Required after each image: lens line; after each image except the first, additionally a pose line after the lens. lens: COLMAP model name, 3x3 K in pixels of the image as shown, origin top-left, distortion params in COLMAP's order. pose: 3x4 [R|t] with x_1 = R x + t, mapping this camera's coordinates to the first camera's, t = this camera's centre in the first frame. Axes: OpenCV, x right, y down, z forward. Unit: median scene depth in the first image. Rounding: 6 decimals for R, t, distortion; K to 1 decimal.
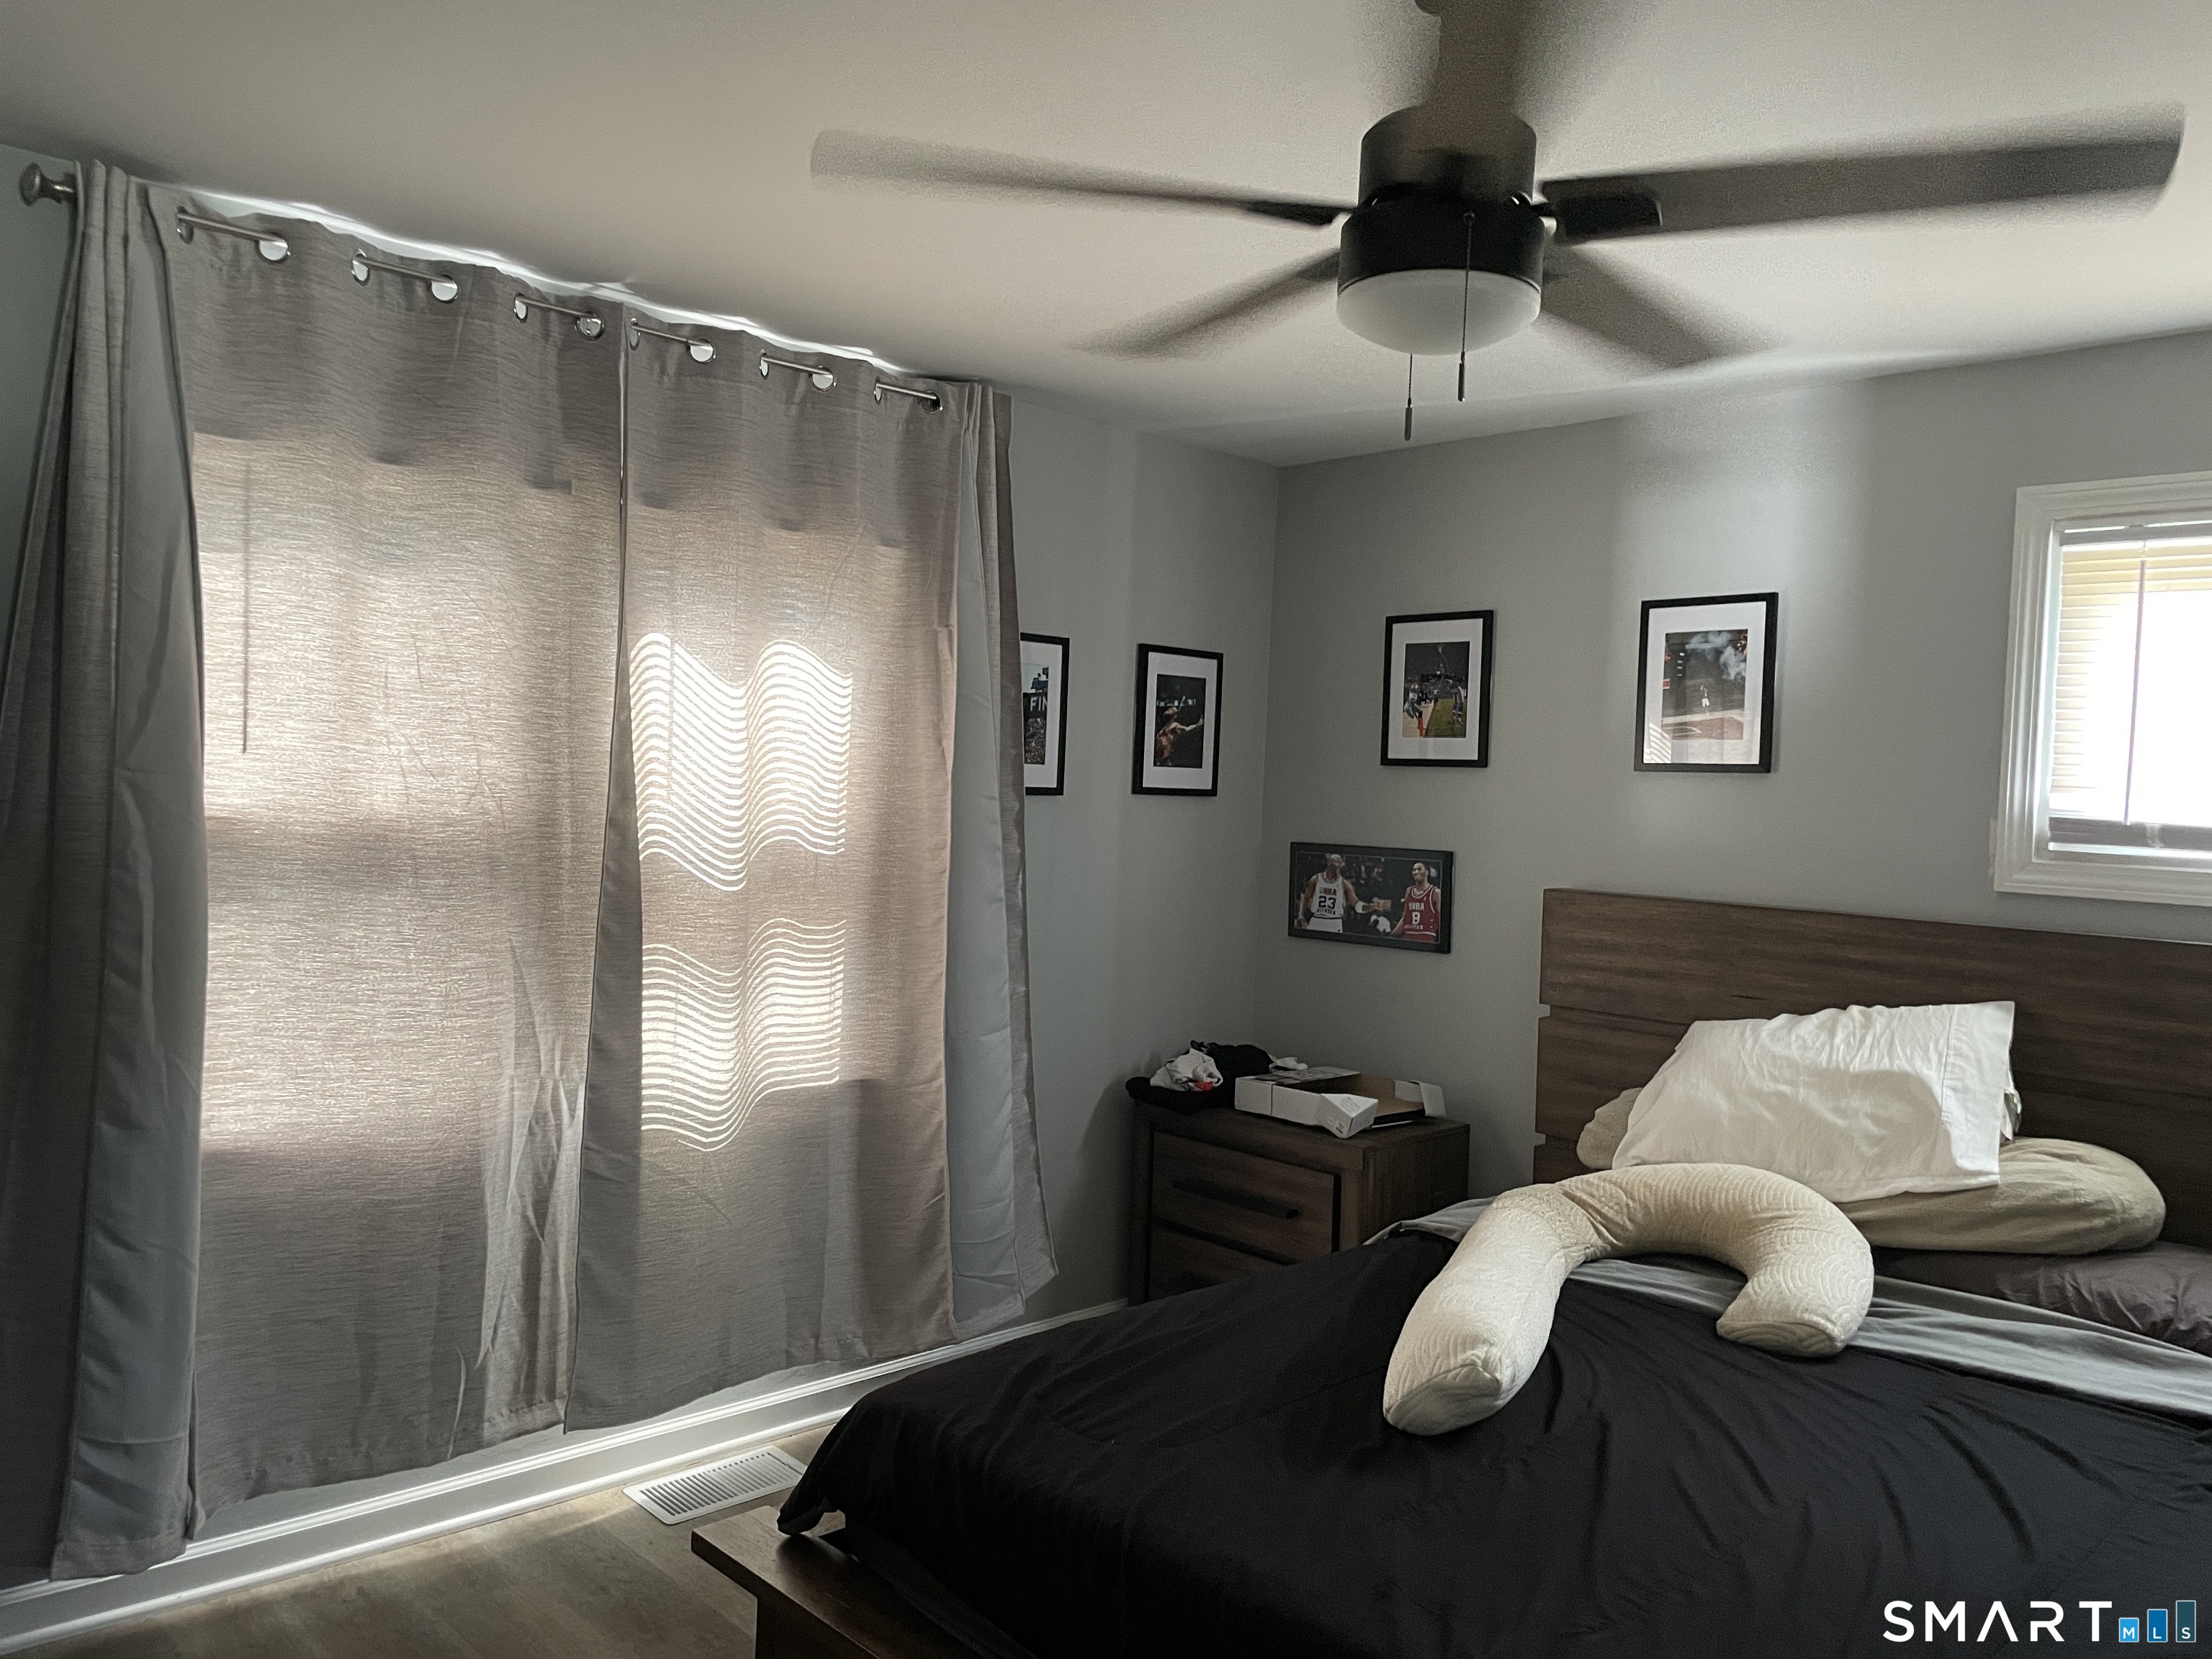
lens RADIAL K [[1663.9, 0, 1114.2], [0, 1663.9, 828.9], [0, 0, 1]] dist [0.037547, -0.037645]
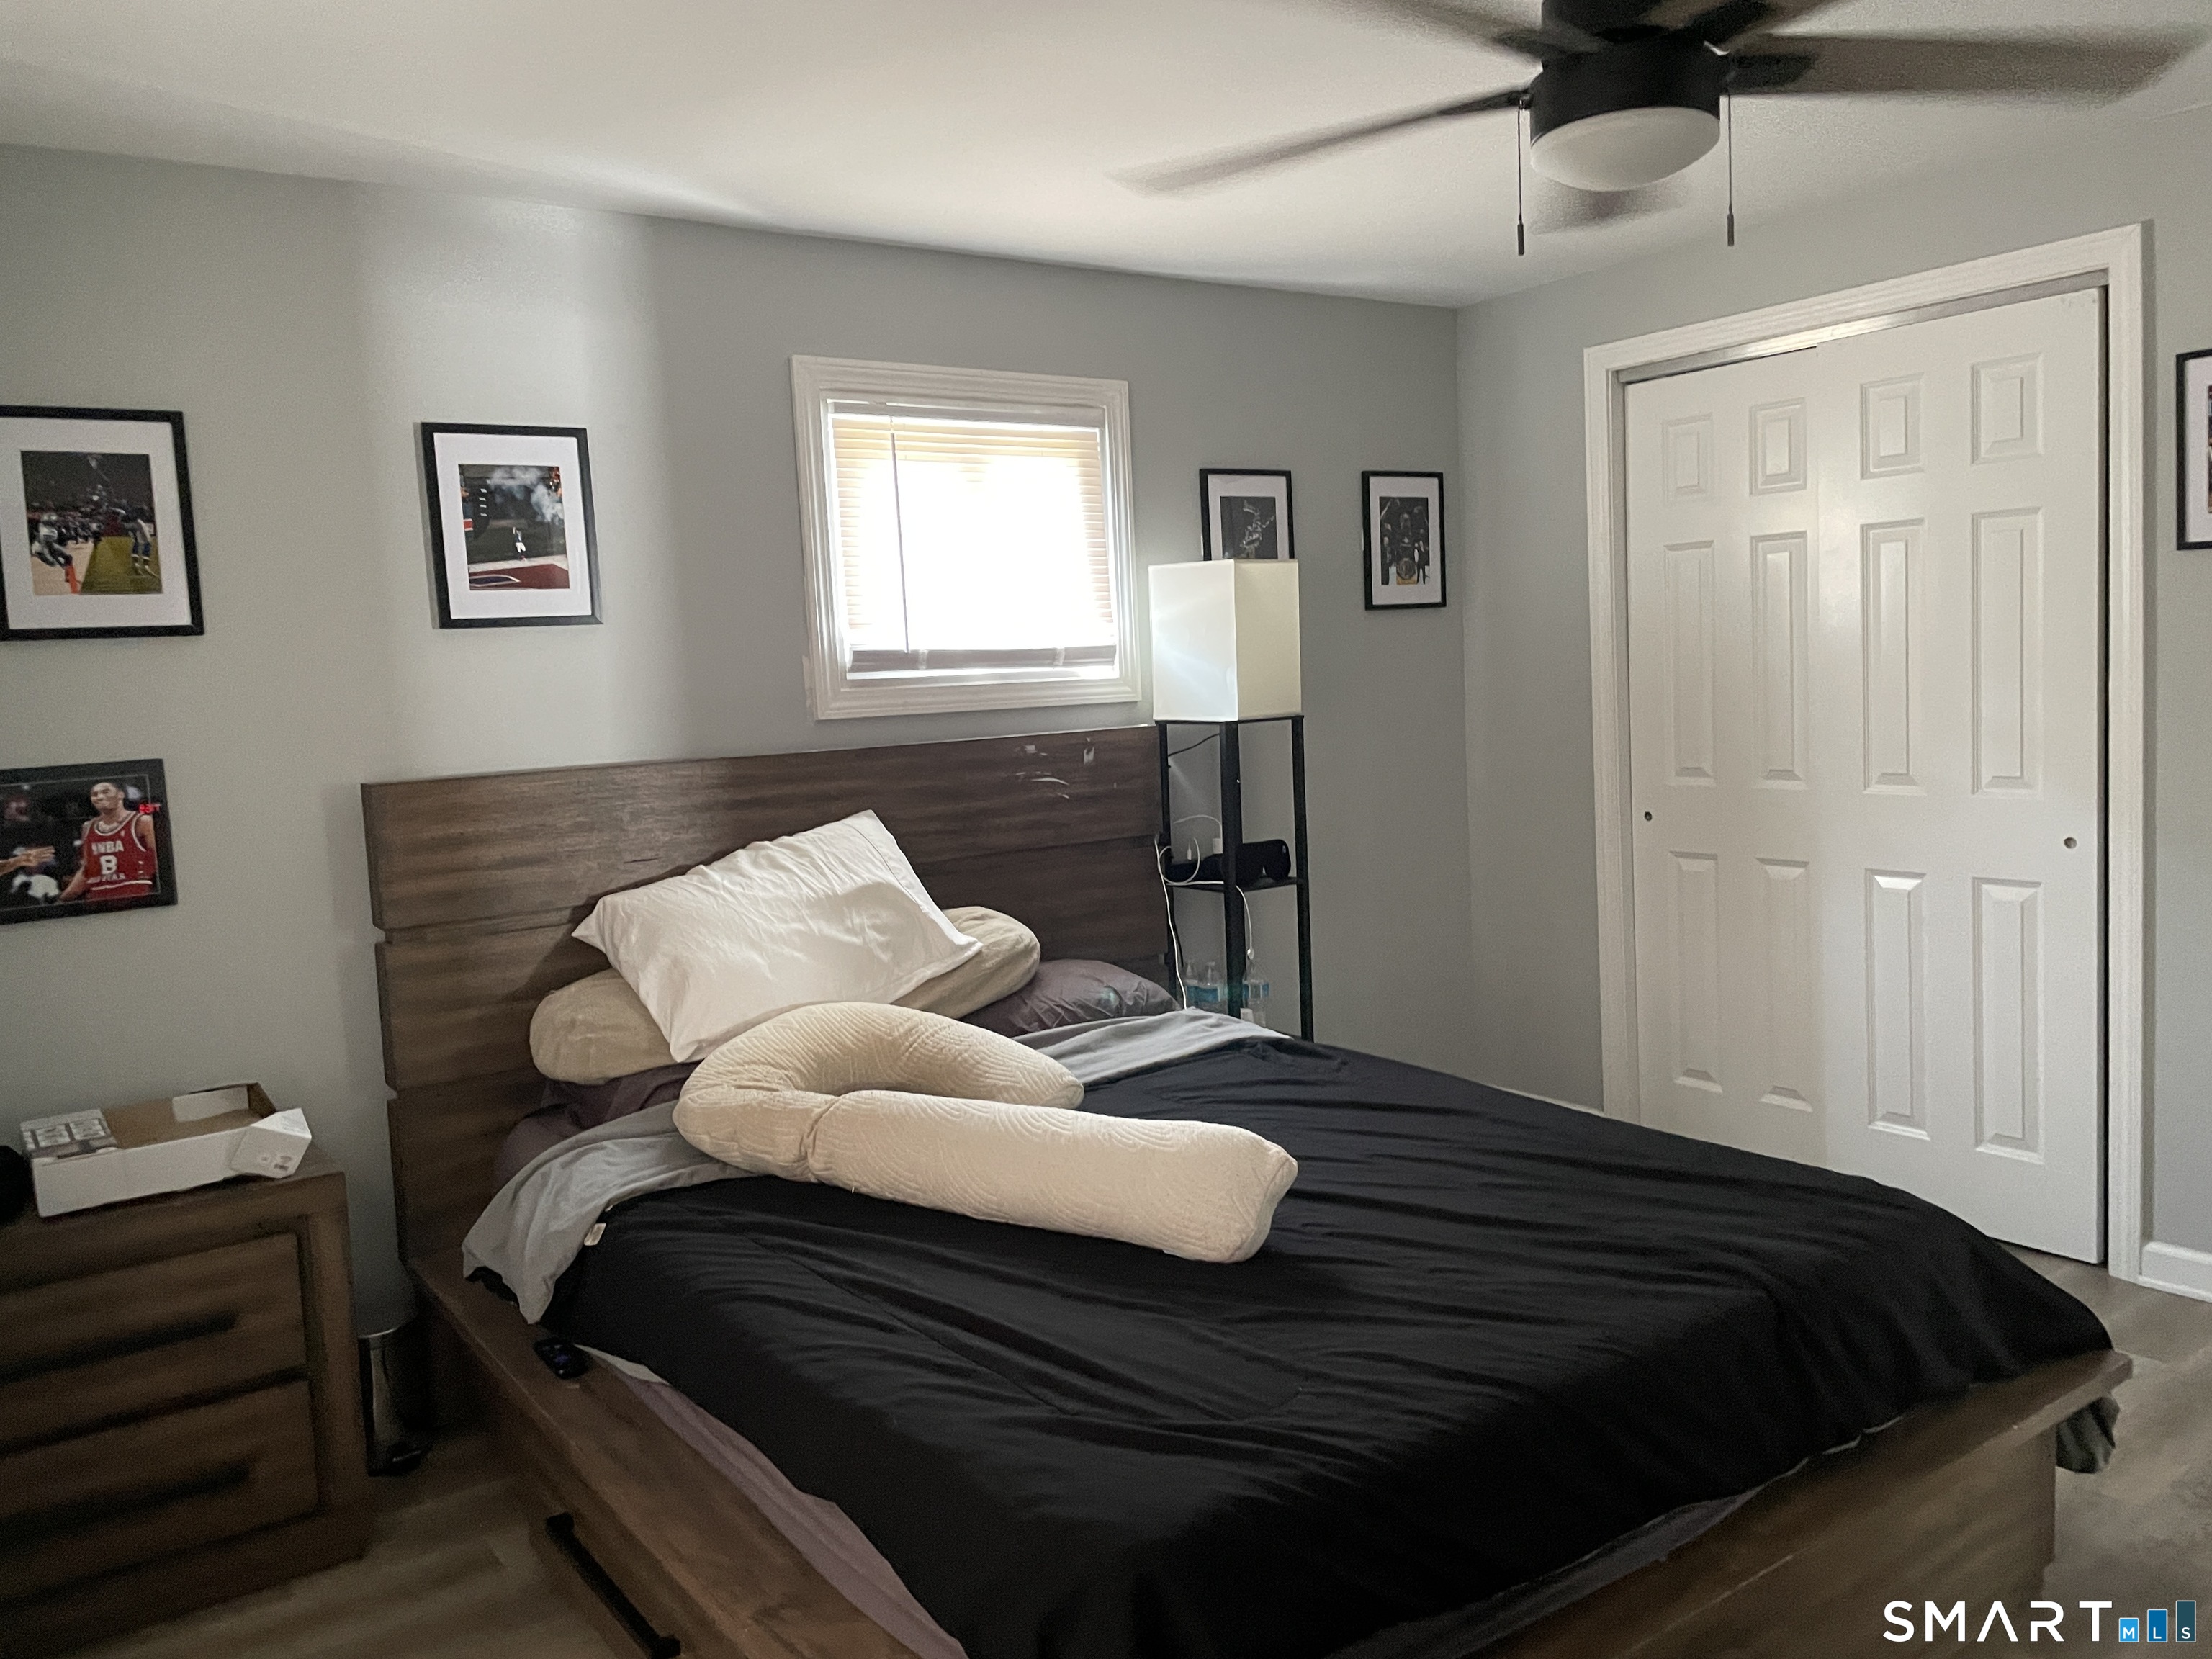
lens RADIAL K [[1663.9, 0, 1118.9], [0, 1663.9, 829.4], [0, 0, 1]] dist [0.037547, -0.037645]
pose [[0.127110, -0.149575, 0.980546, -0.495828], [0.077058, 0.987066, 0.140581, -0.028474], [-0.988891, 0.057690, 0.136991, 0.575441]]
